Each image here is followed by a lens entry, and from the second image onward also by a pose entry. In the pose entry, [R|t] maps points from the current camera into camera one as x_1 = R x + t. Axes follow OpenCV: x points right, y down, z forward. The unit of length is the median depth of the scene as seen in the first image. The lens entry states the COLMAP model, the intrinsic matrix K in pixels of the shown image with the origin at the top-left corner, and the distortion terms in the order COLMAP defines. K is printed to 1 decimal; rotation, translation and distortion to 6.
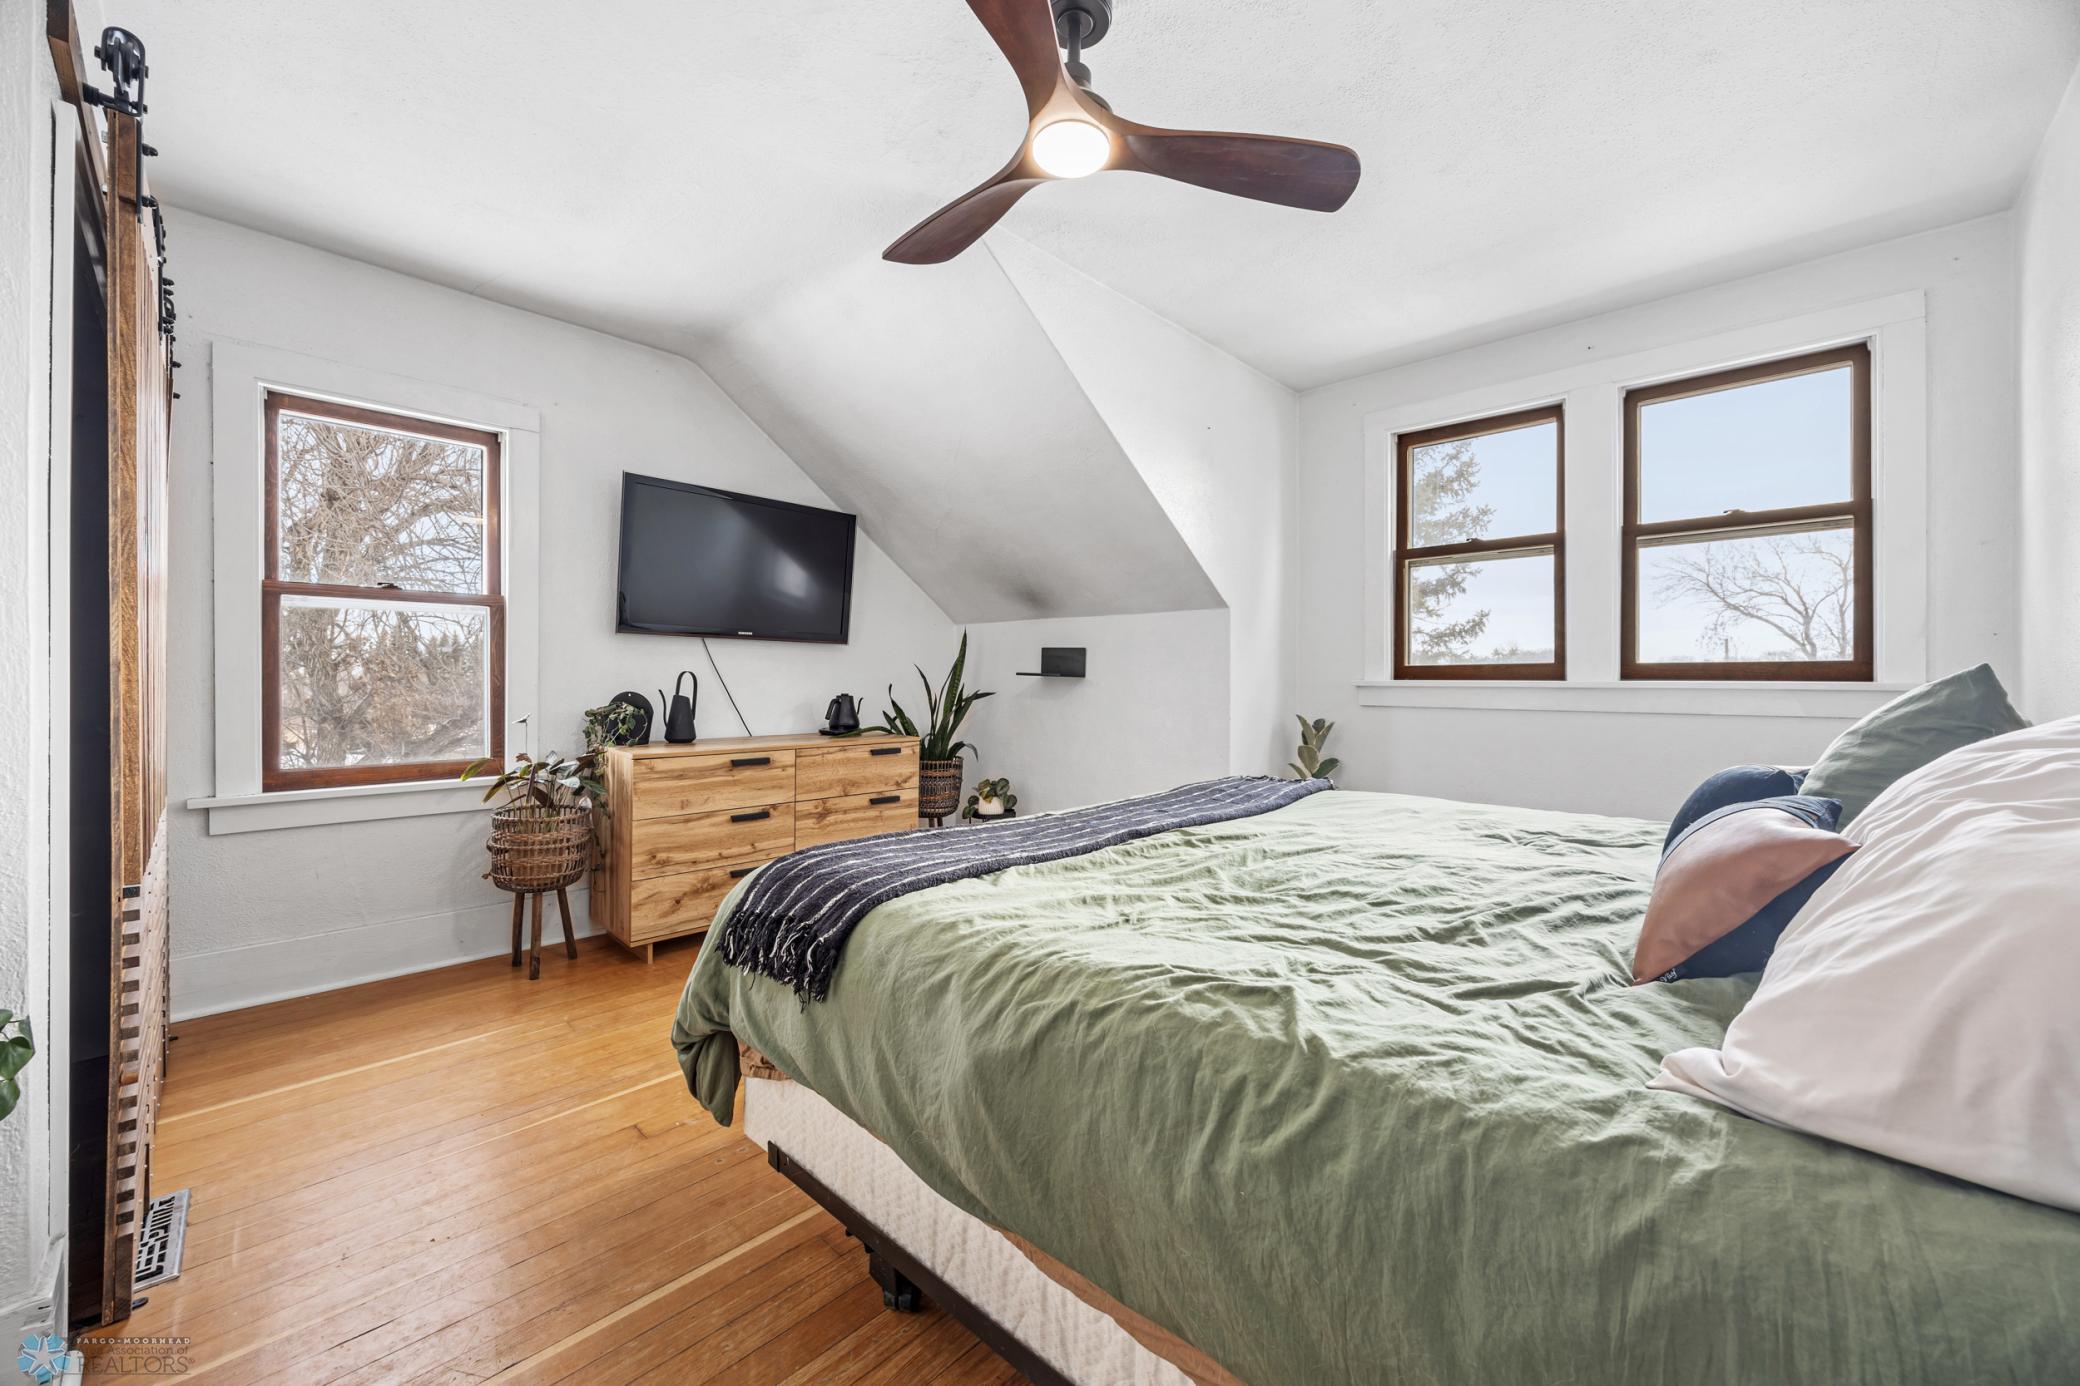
lens RADIAL K [[824.4, 0, 1049.3], [0, 824.4, 688.3], [0, 0, 1]] dist [0.001510, -0.000629]
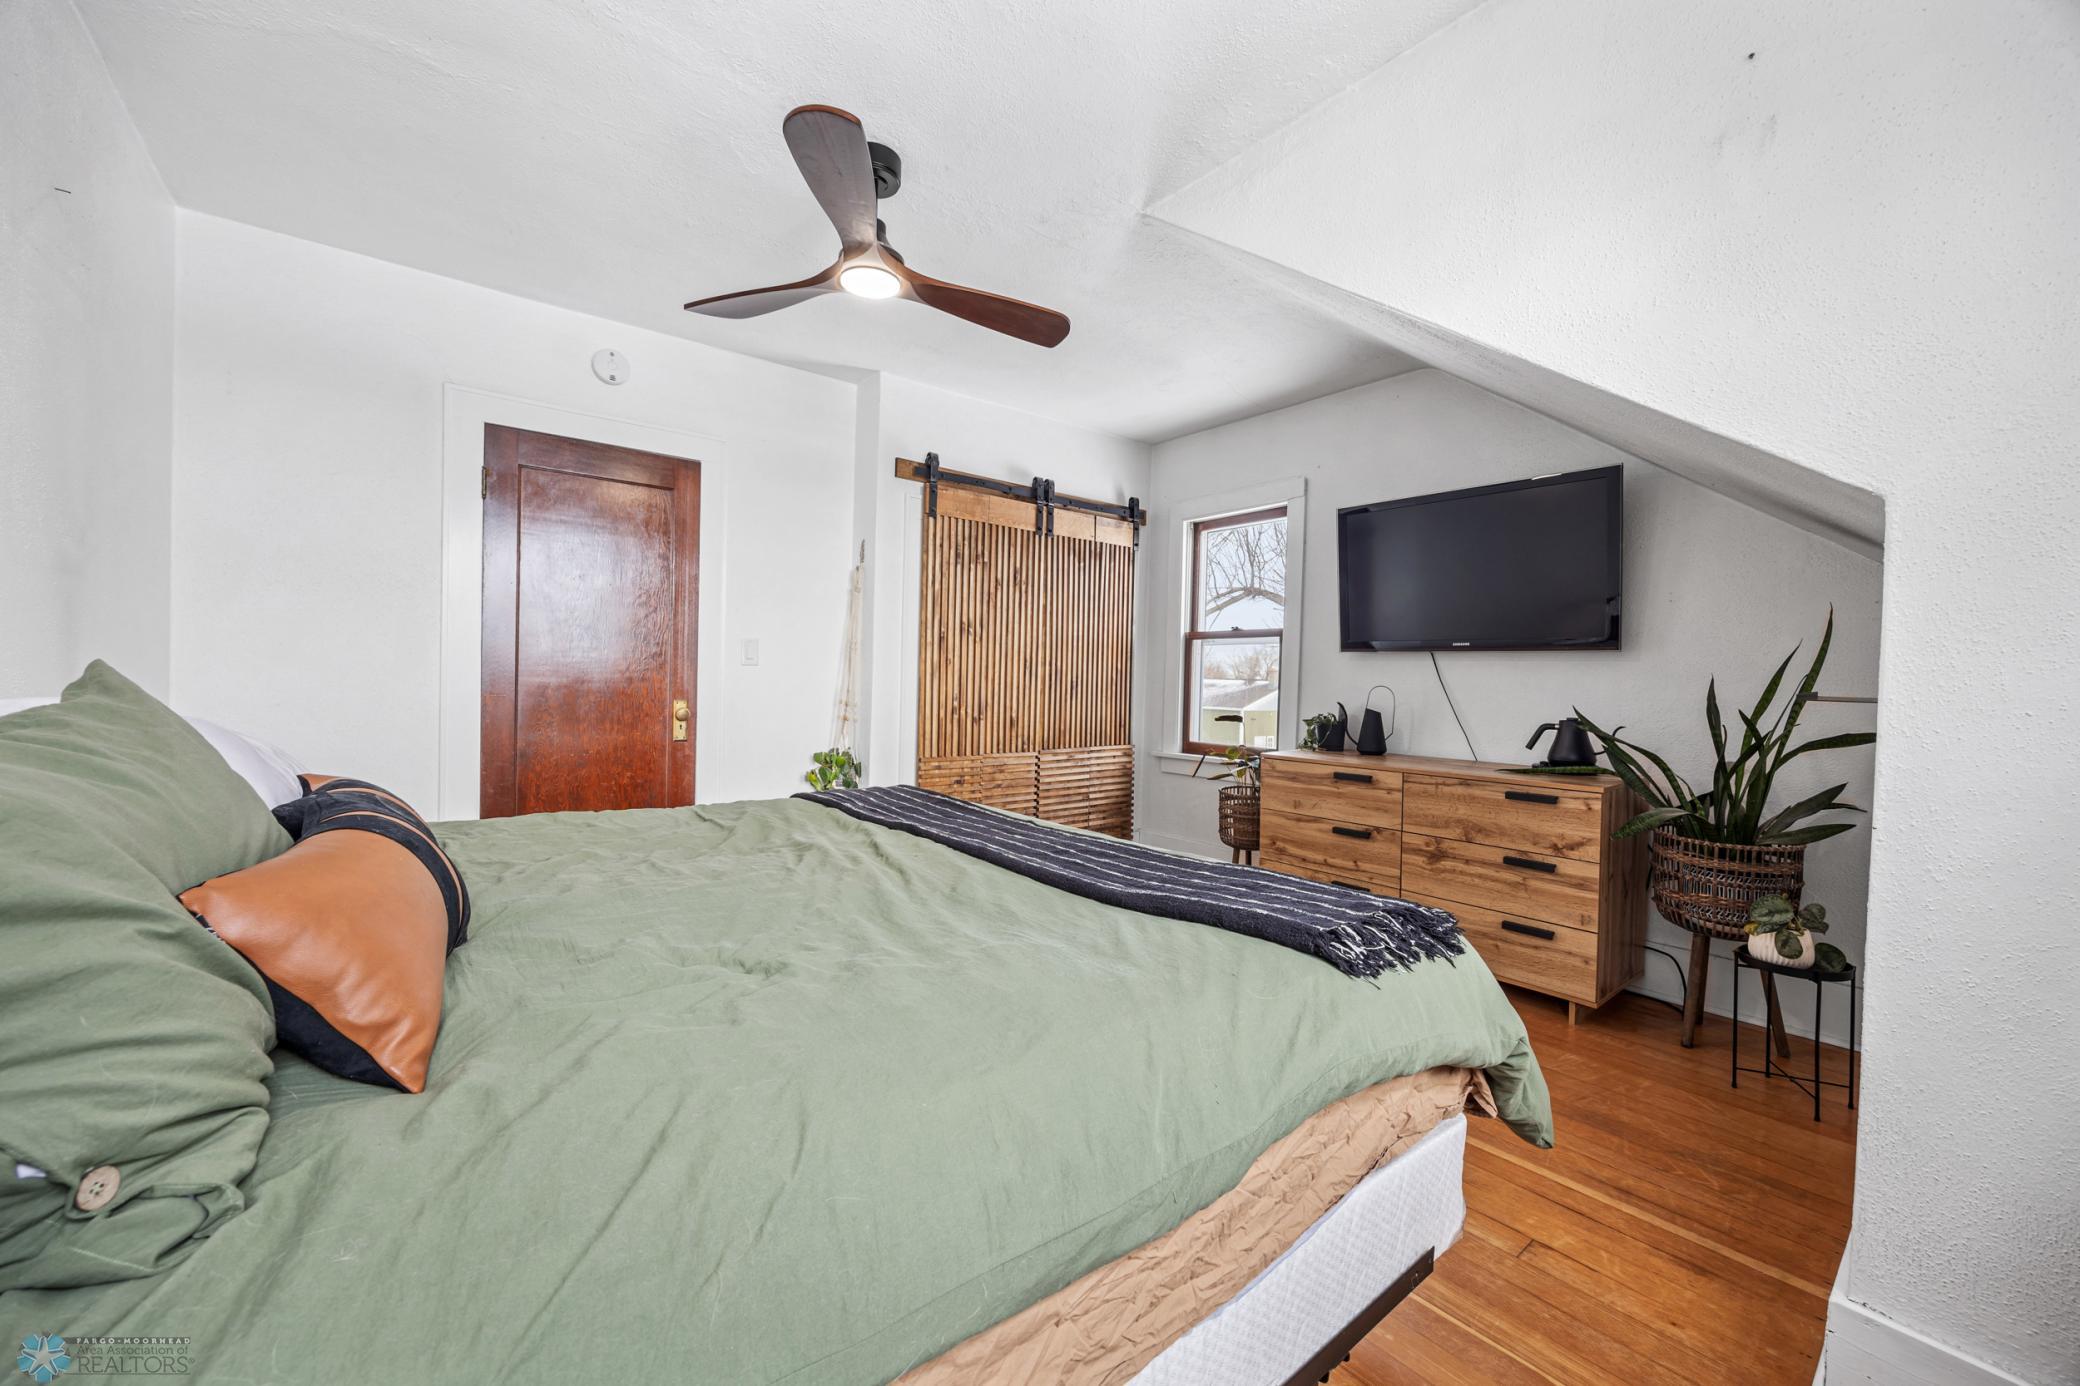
lens RADIAL K [[824.4, 0, 1052.0], [0, 824.4, 680.4], [0, 0, 1]] dist [0.001510, -0.000629]
pose [[-0.137339, 0.002858, -0.990520, 0.619899], [-0.025426, 0.999656, 0.006409, -0.022770], [0.990198, 0.026065, -0.137220, 0.719043]]
